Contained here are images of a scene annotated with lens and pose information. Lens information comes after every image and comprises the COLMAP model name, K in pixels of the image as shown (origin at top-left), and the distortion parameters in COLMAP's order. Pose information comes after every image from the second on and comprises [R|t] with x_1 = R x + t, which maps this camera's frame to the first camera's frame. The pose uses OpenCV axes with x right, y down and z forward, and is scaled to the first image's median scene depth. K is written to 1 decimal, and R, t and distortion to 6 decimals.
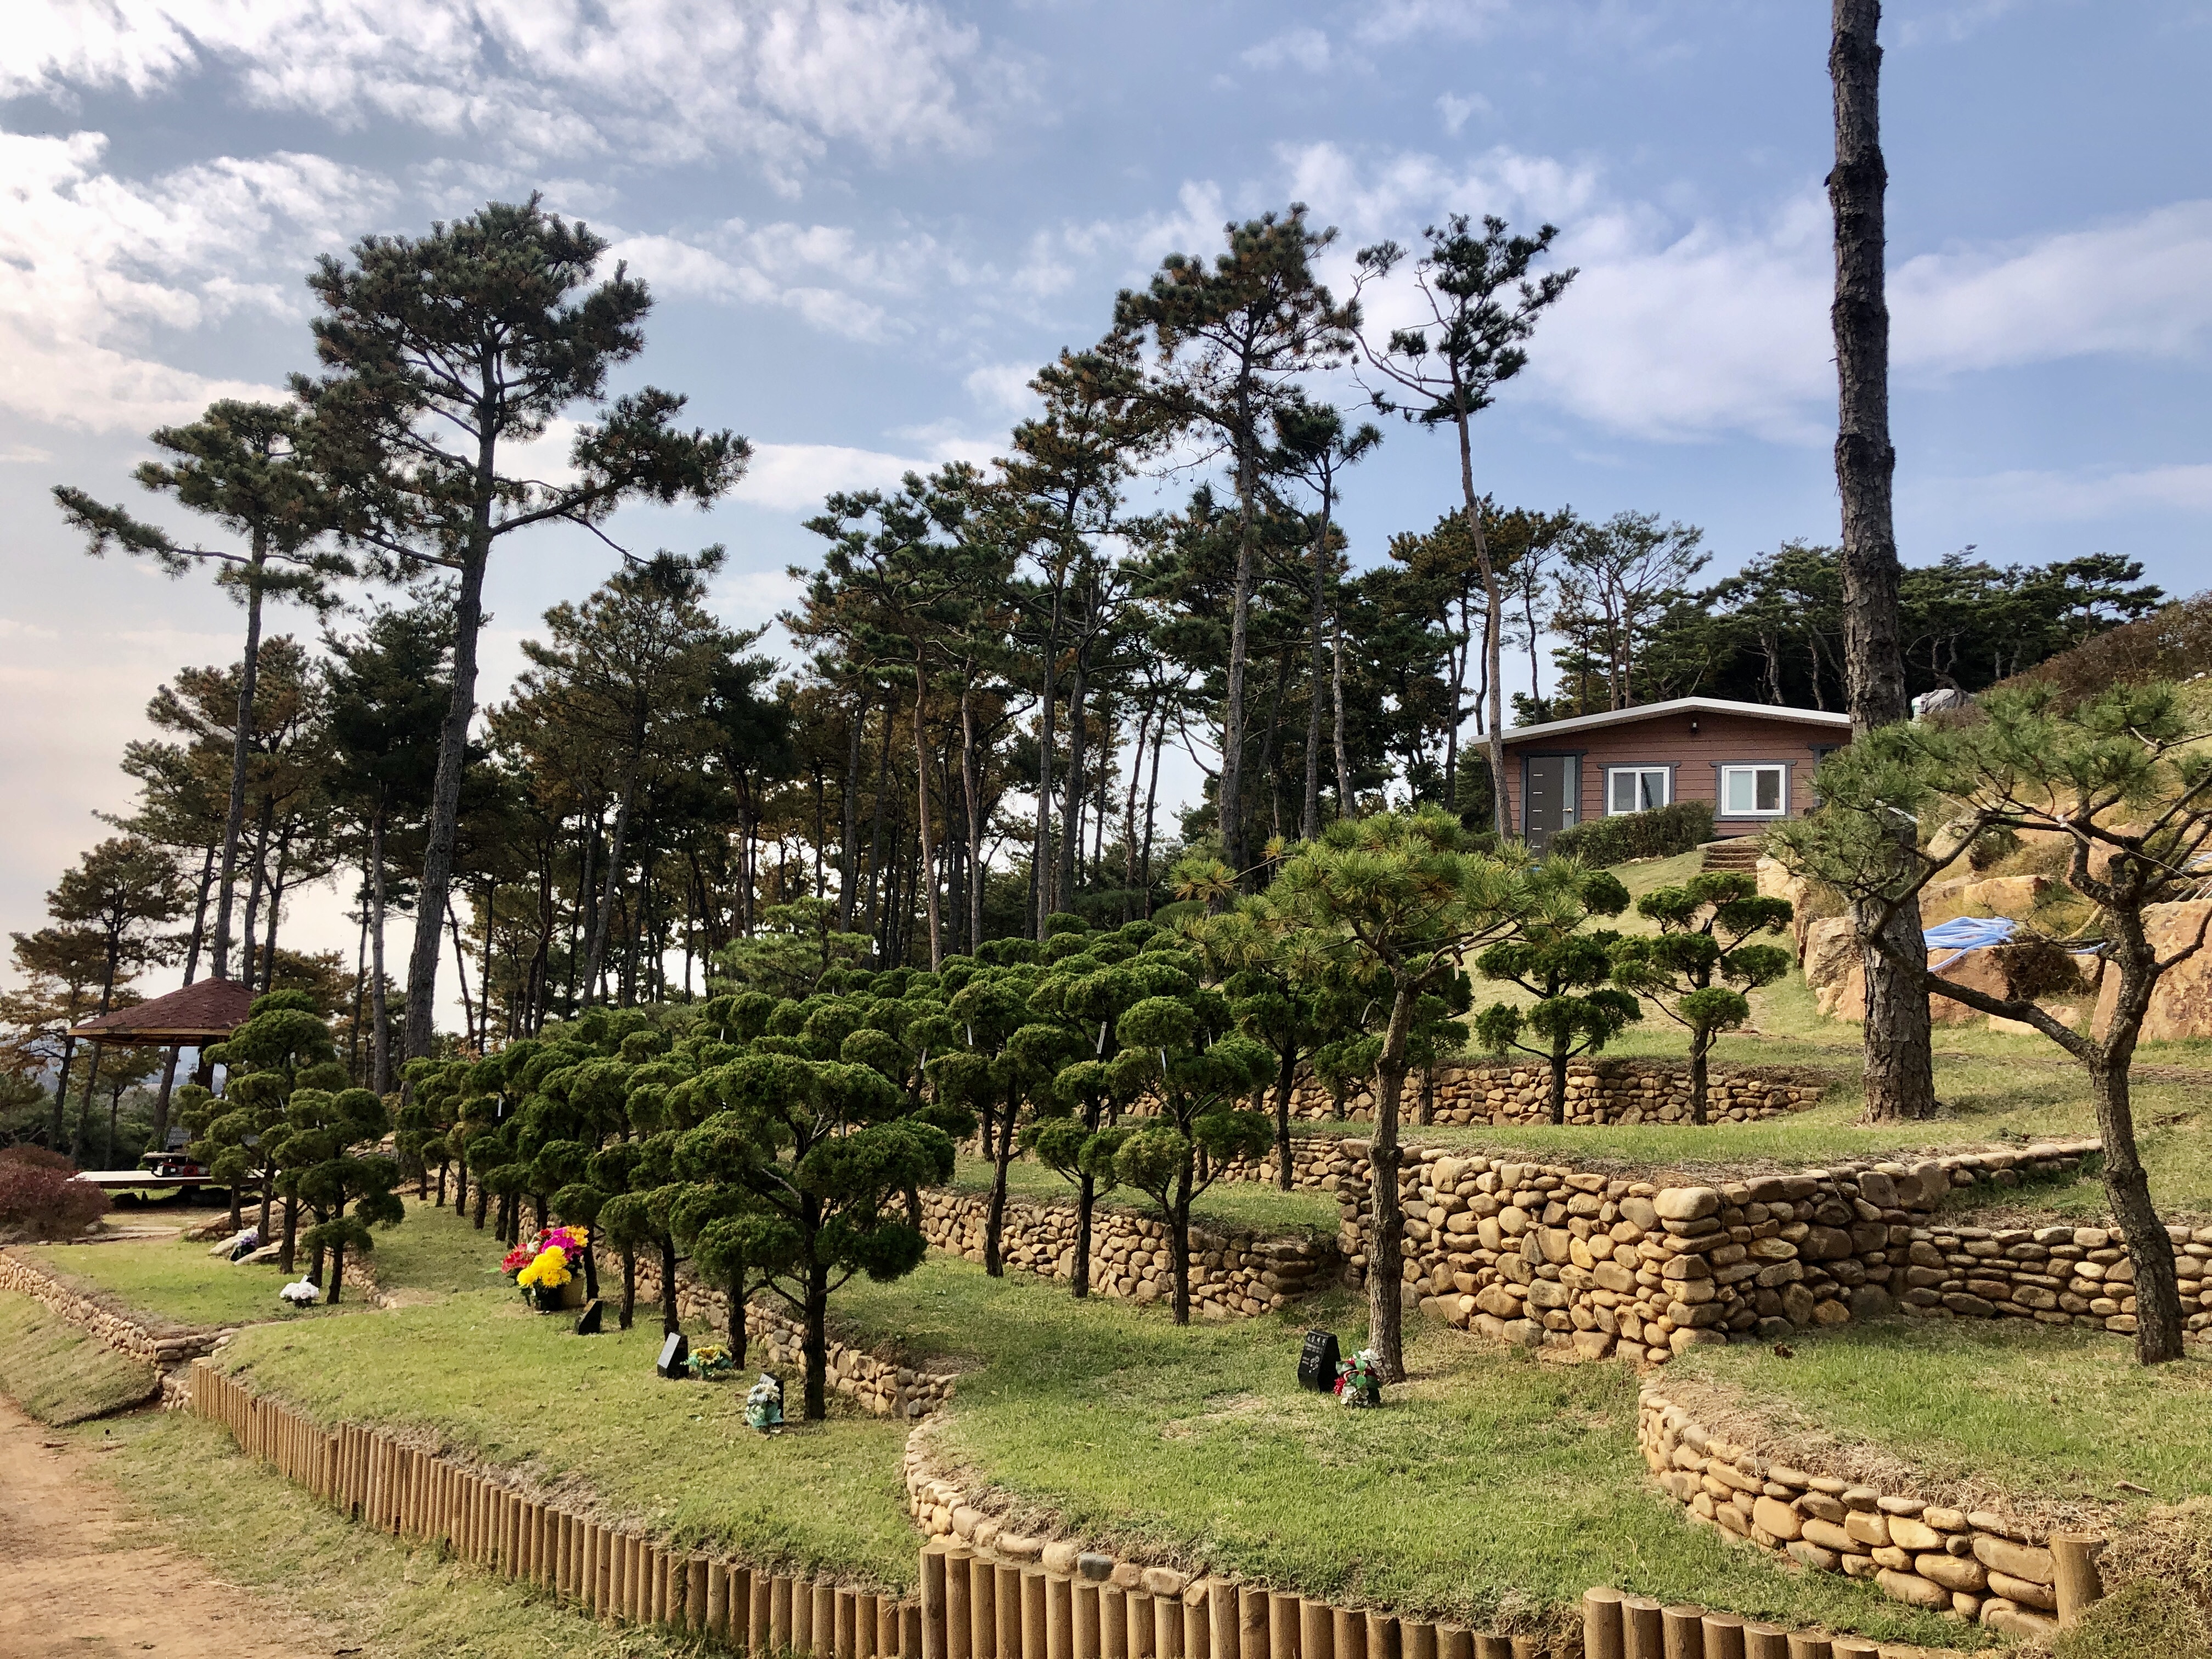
lens RADIAL K [[1832.2, 0, 1105.8], [0, 1832.2, 833.3], [0, 0, 1]] dist [0.046124, -0.028325]
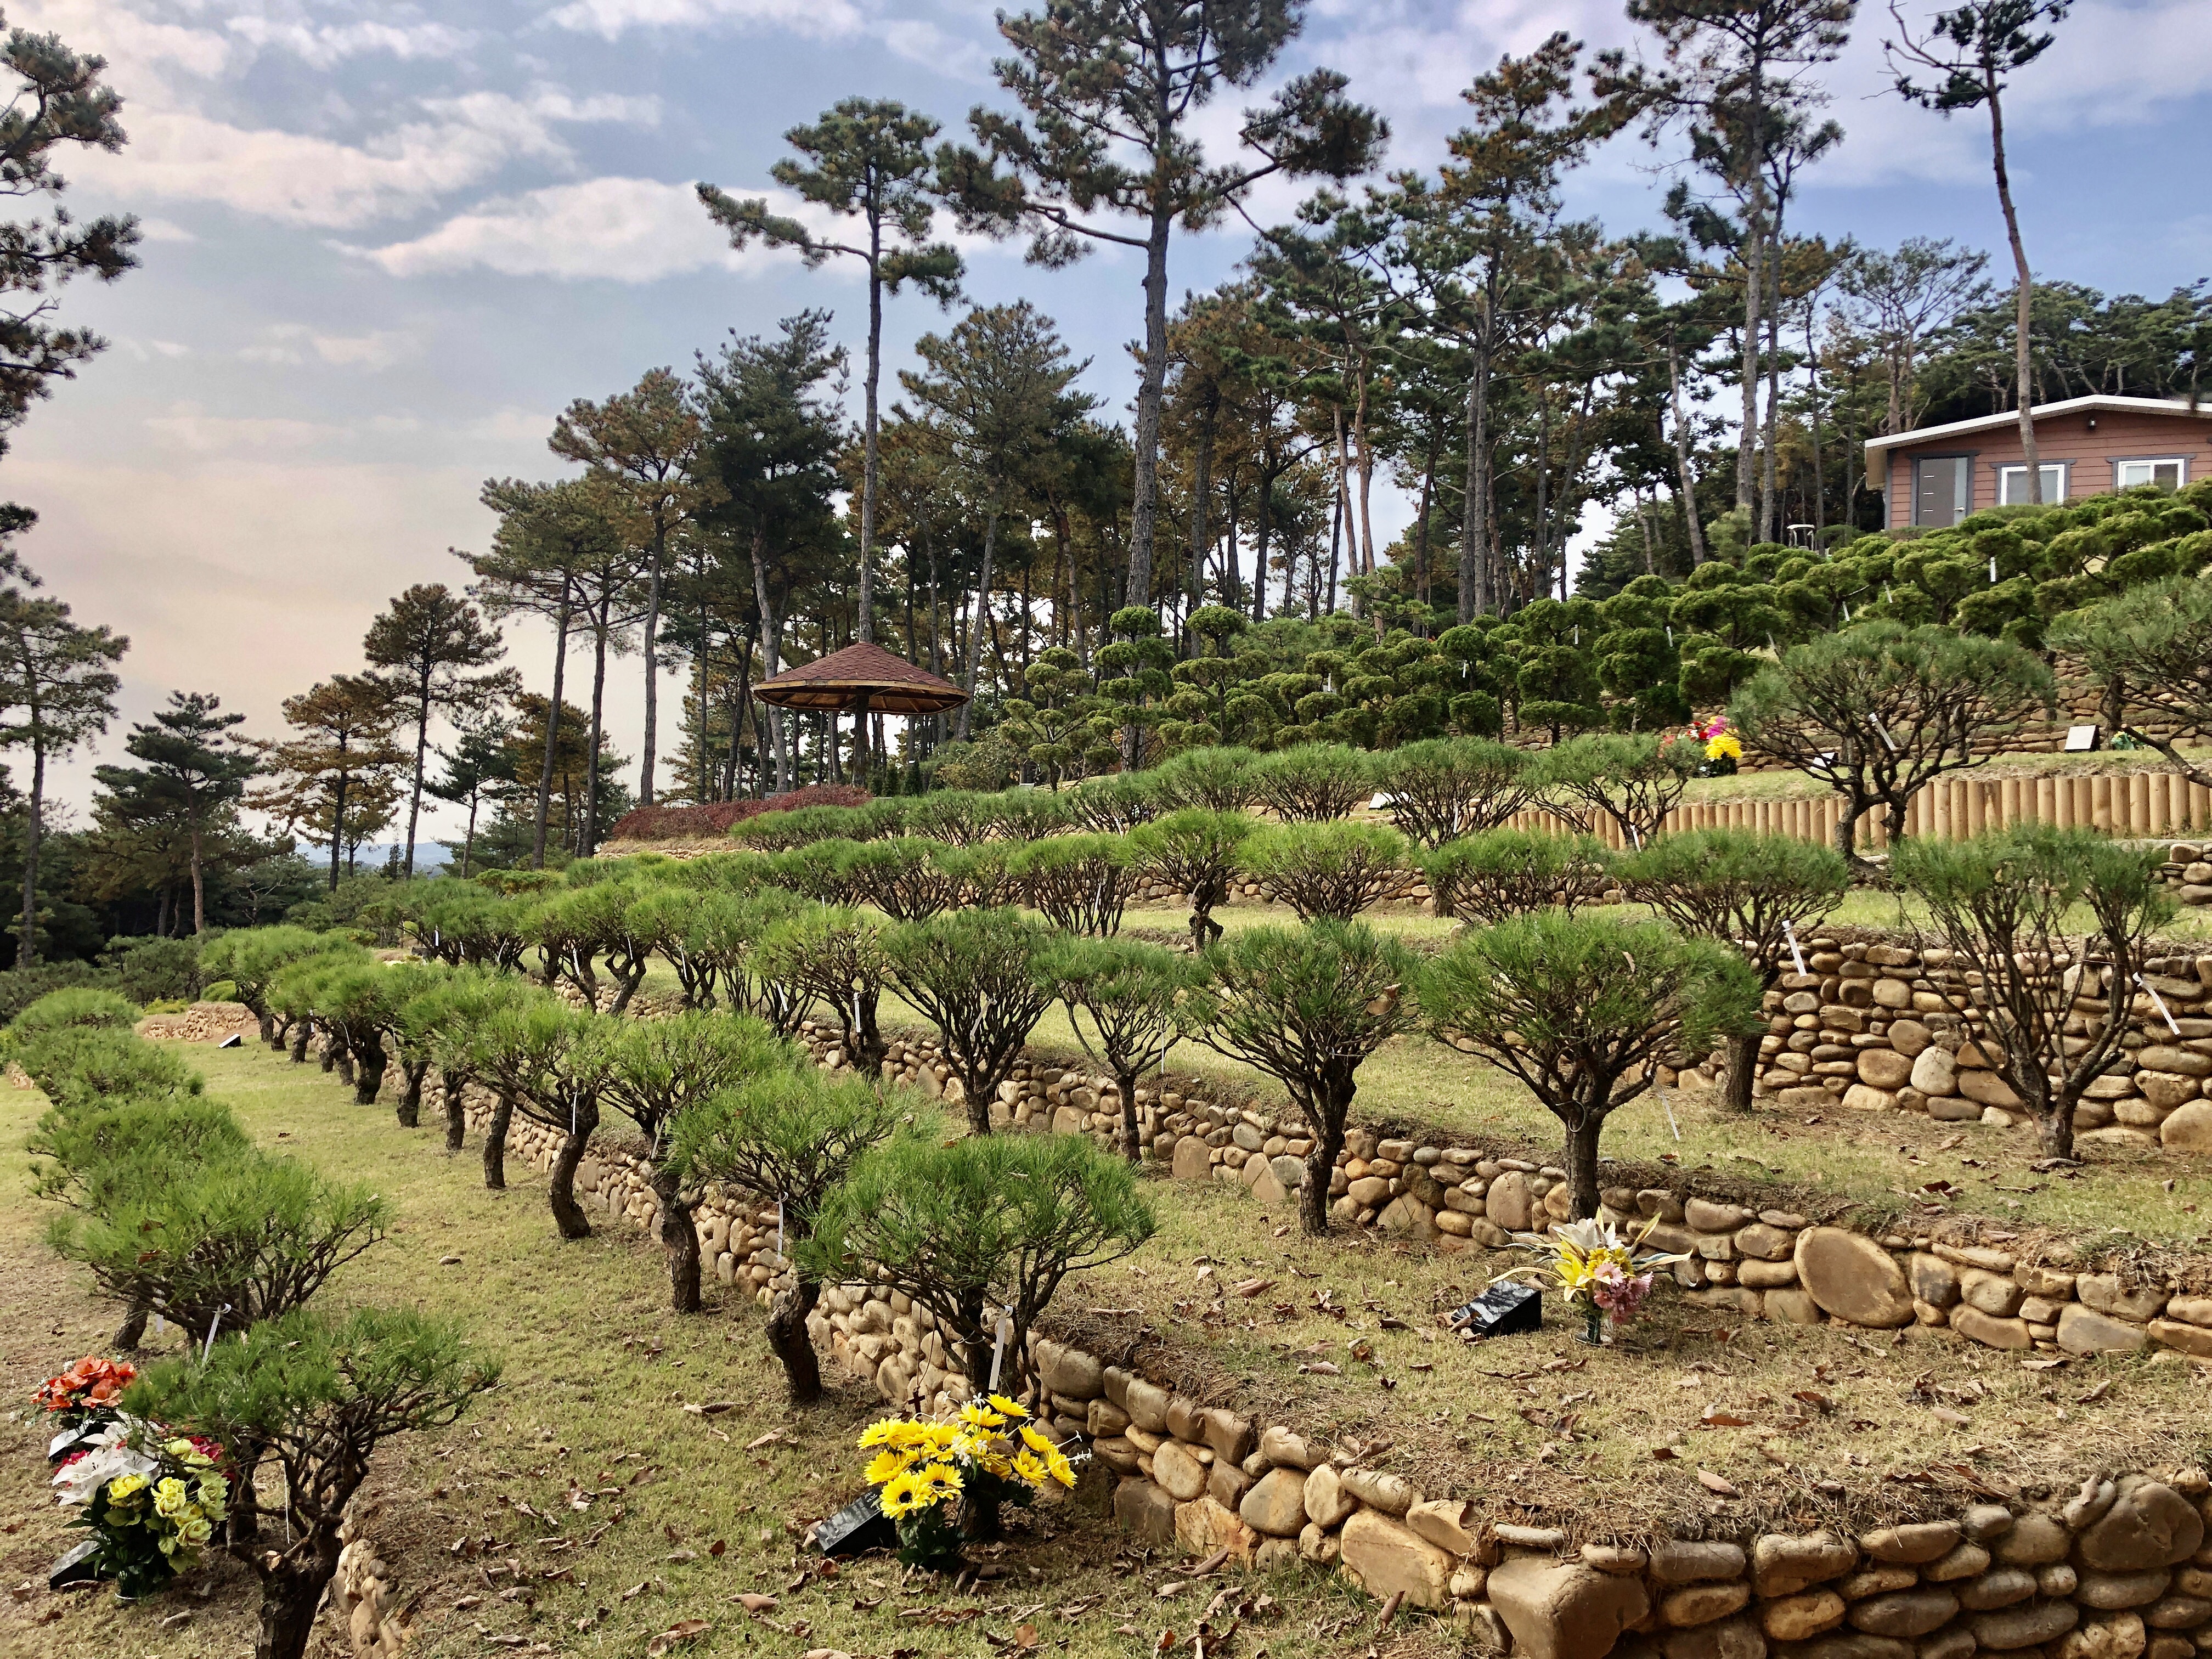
lens RADIAL K [[1832.2, 0, 1102.1], [0, 1832.2, 825.5], [0, 0, 1]] dist [0.046124, -0.028325]
pose [[0.999944, -0.010448, 0.001744, -0.250111], [0.010211, 0.994570, 0.103570, 0.054439], [-0.002816, -0.103546, 0.994621, -0.072091]]
